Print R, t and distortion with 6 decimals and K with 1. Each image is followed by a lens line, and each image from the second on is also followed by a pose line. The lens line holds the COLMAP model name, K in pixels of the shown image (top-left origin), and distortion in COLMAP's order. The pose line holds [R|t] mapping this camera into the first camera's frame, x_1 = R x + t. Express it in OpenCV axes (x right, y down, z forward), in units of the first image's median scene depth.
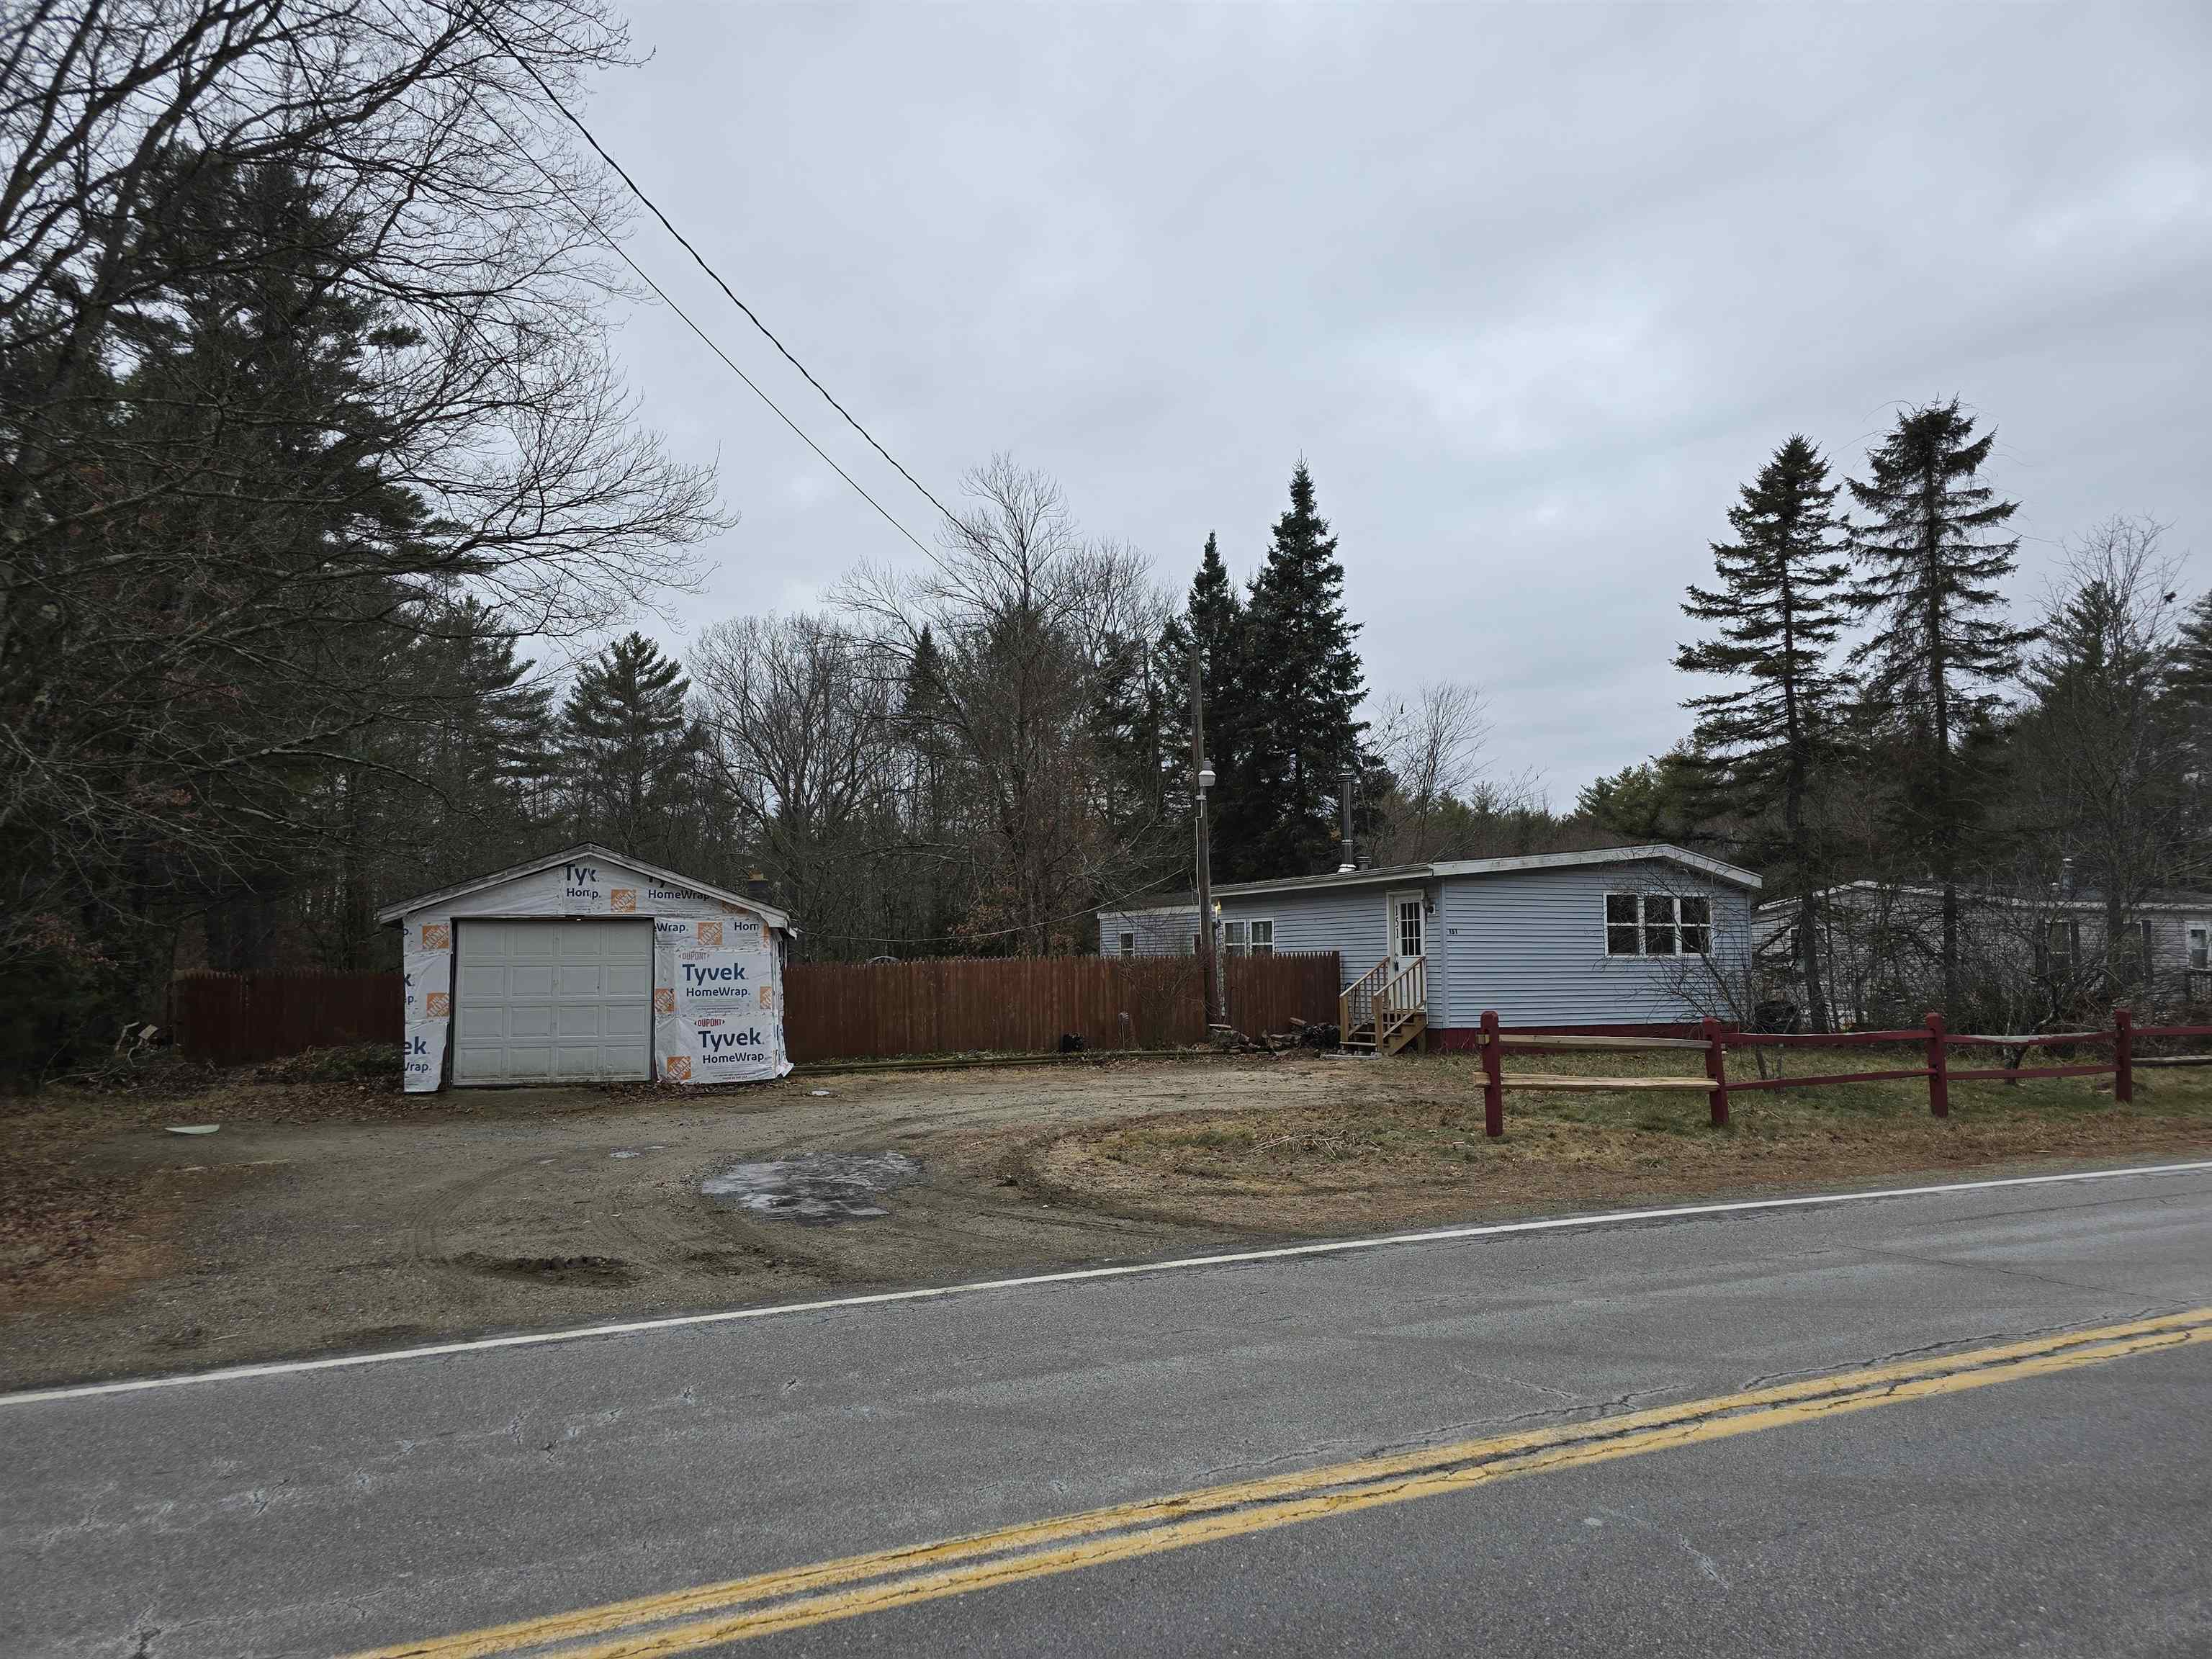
lens RADIAL K [[1451.7, 0, 1113.5], [0, 1451.7, 859.8], [0, 0, 1]] dist [0.085964, -0.043425]
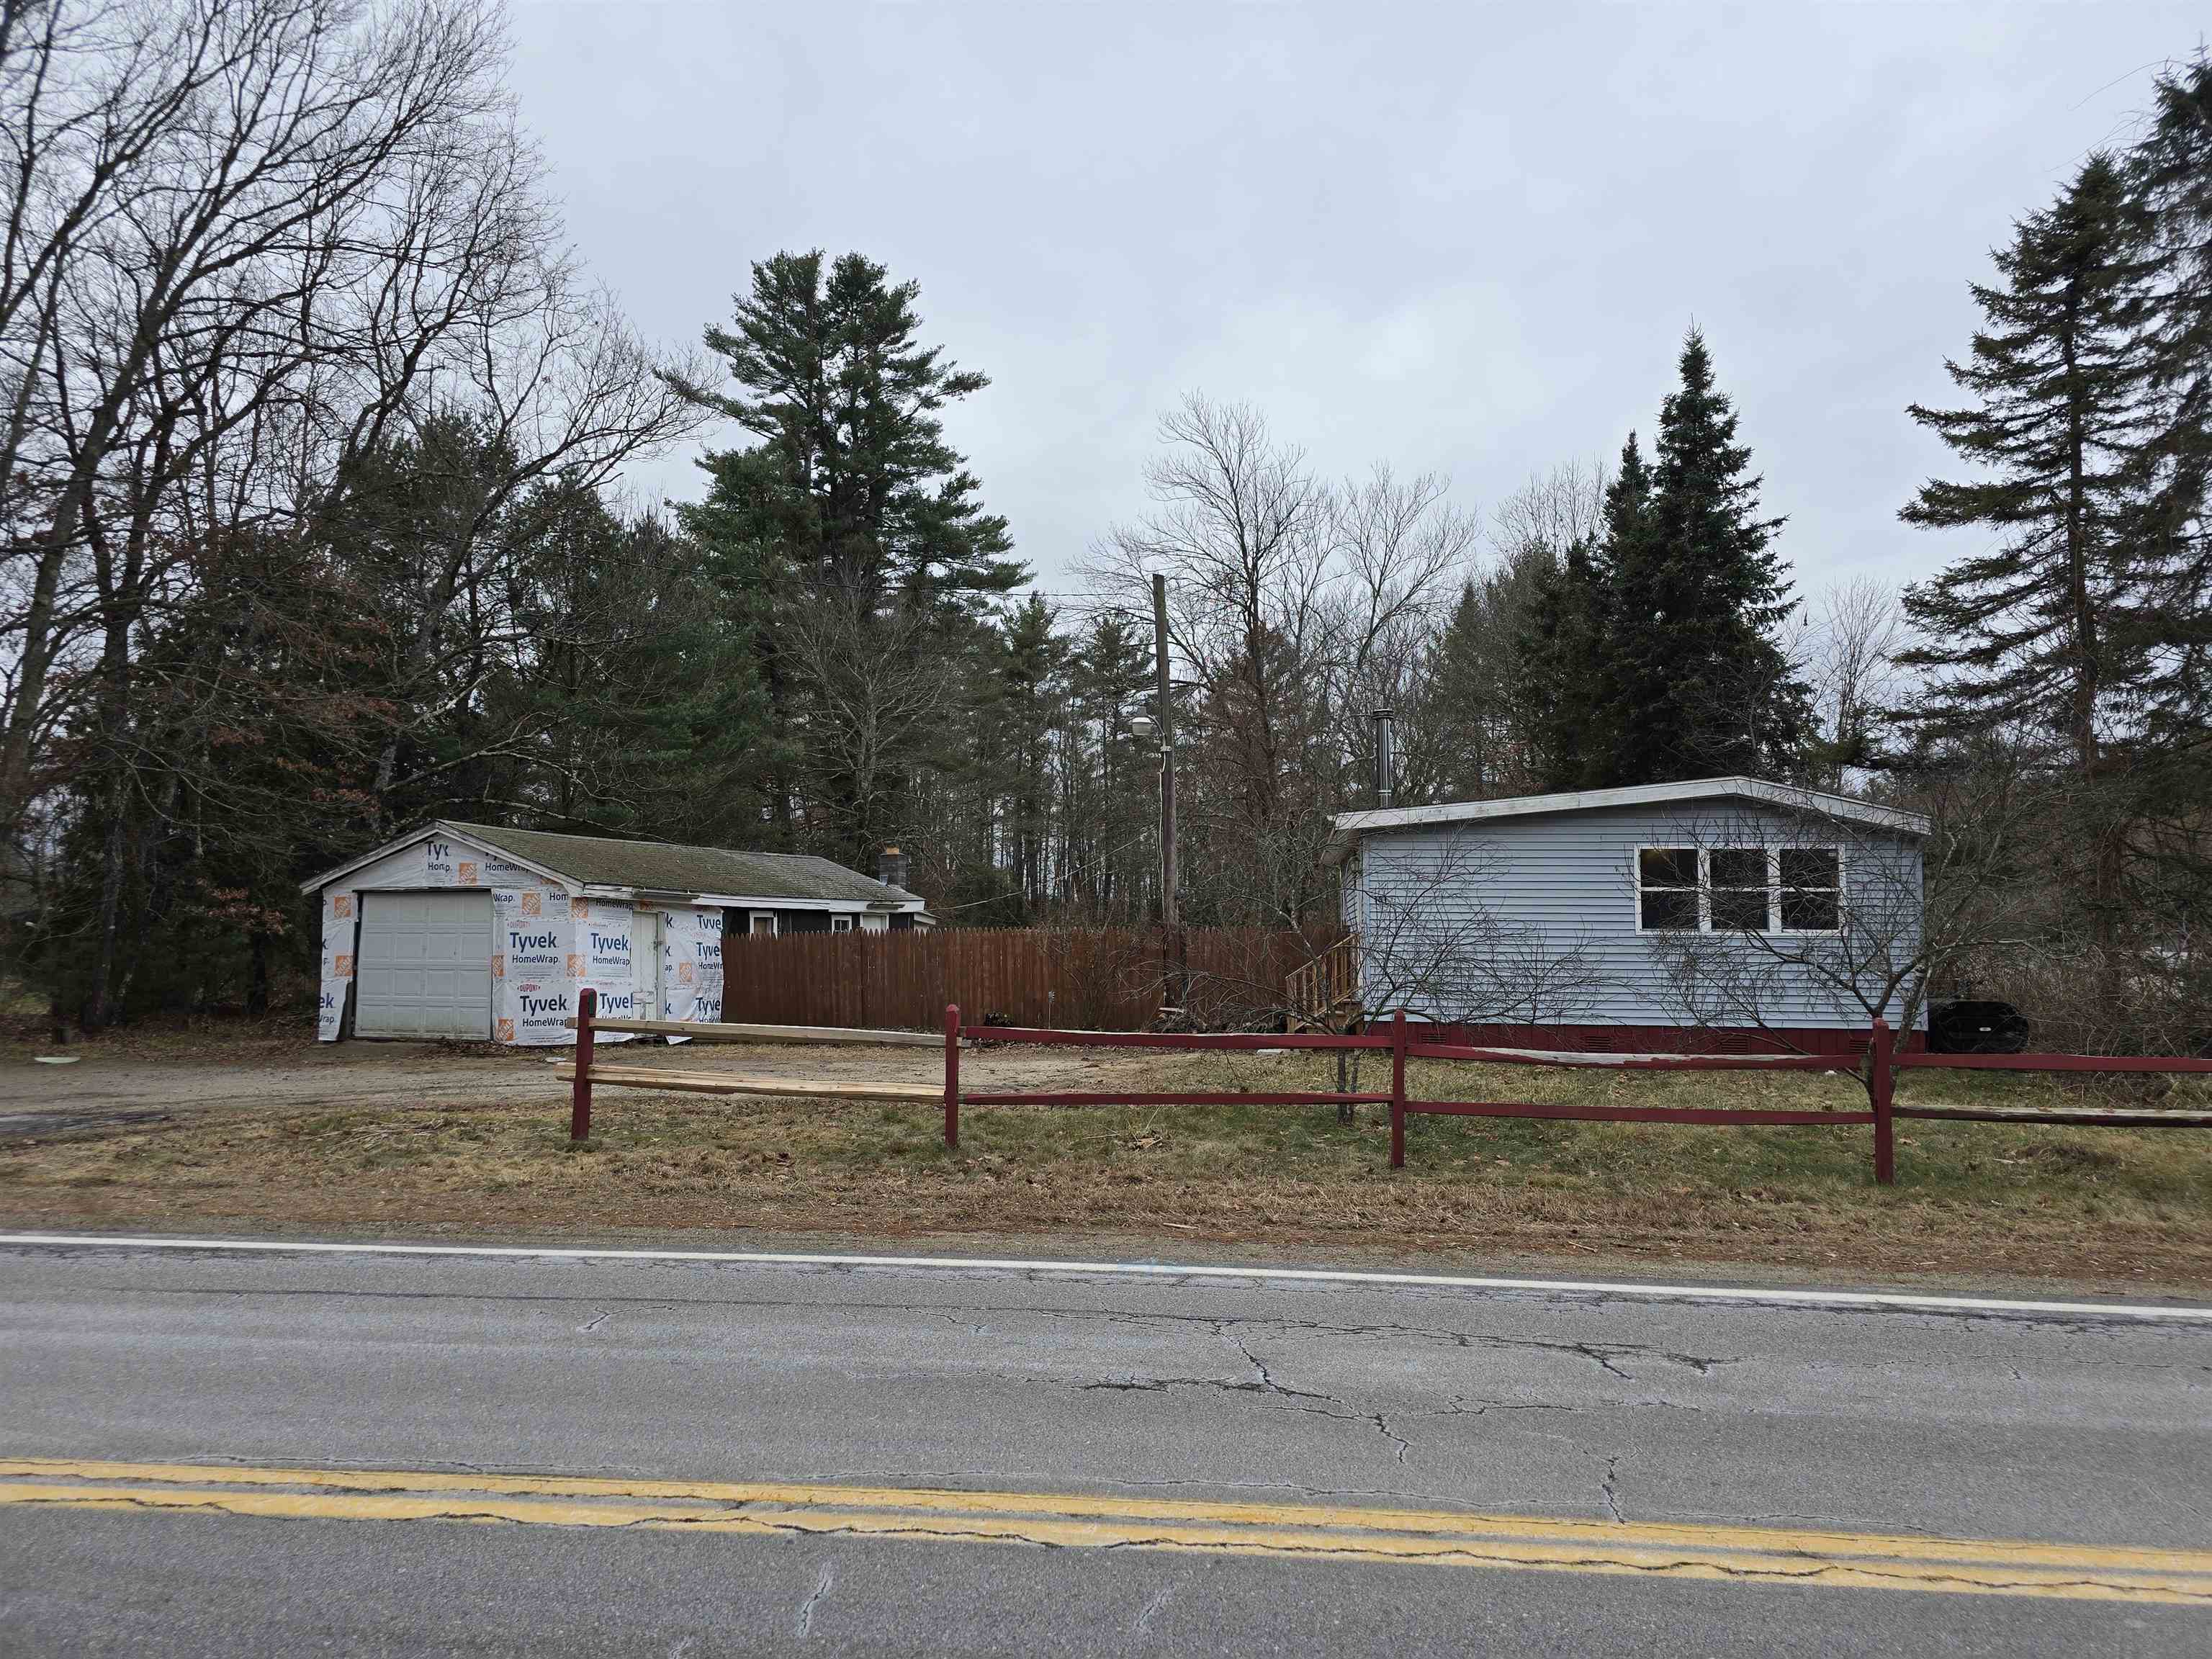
lens RADIAL K [[1474.8, 0, 1155.5], [0, 1474.8, 836.4], [0, 0, 1]] dist [0.051570, 0.001001]
pose [[0.863479, -0.026320, -0.503698, 0.461370], [0.025376, 0.999640, -0.008732, 0.016175], [0.503746, -0.005242, 0.863836, 0.211612]]
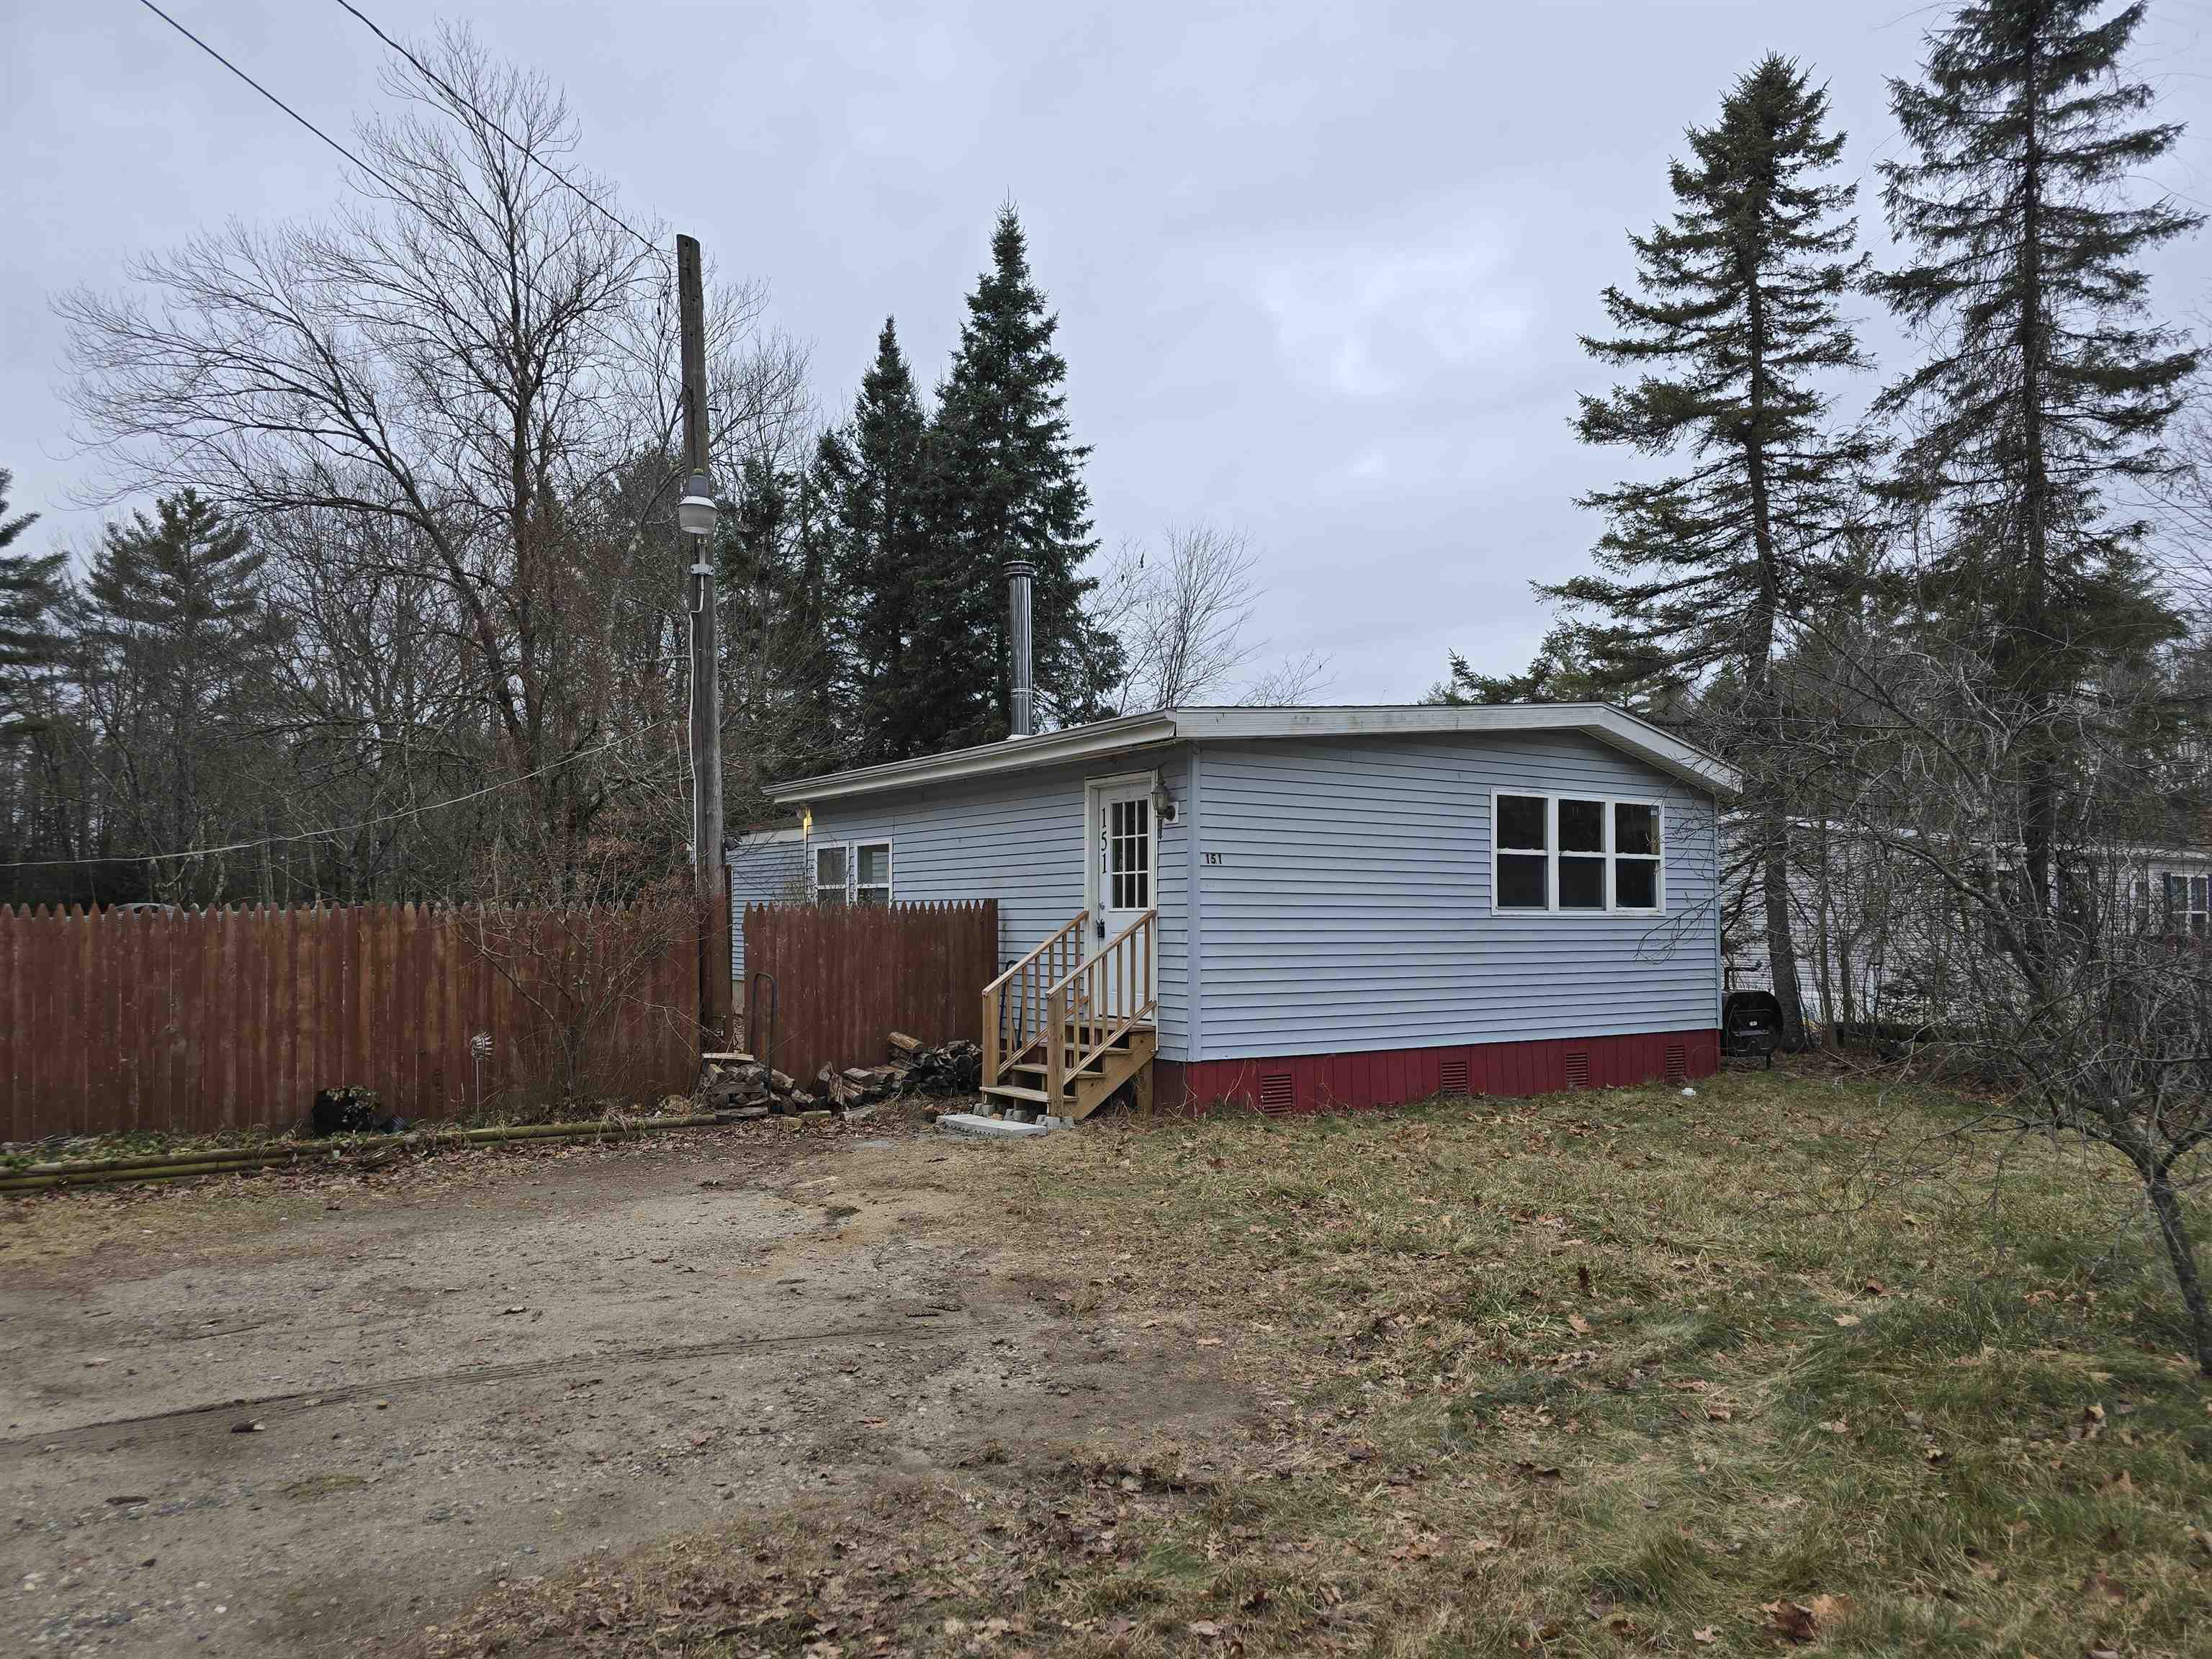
lens RADIAL K [[1451.7, 0, 1113.5], [0, 1451.7, 859.8], [0, 0, 1]] dist [0.085964, -0.043425]
pose [[0.985662, 0.013830, 0.168164, 0.104398], [-0.019461, 0.999302, 0.031888, 0.030311], [-0.167605, -0.034704, 0.985243, 0.465706]]
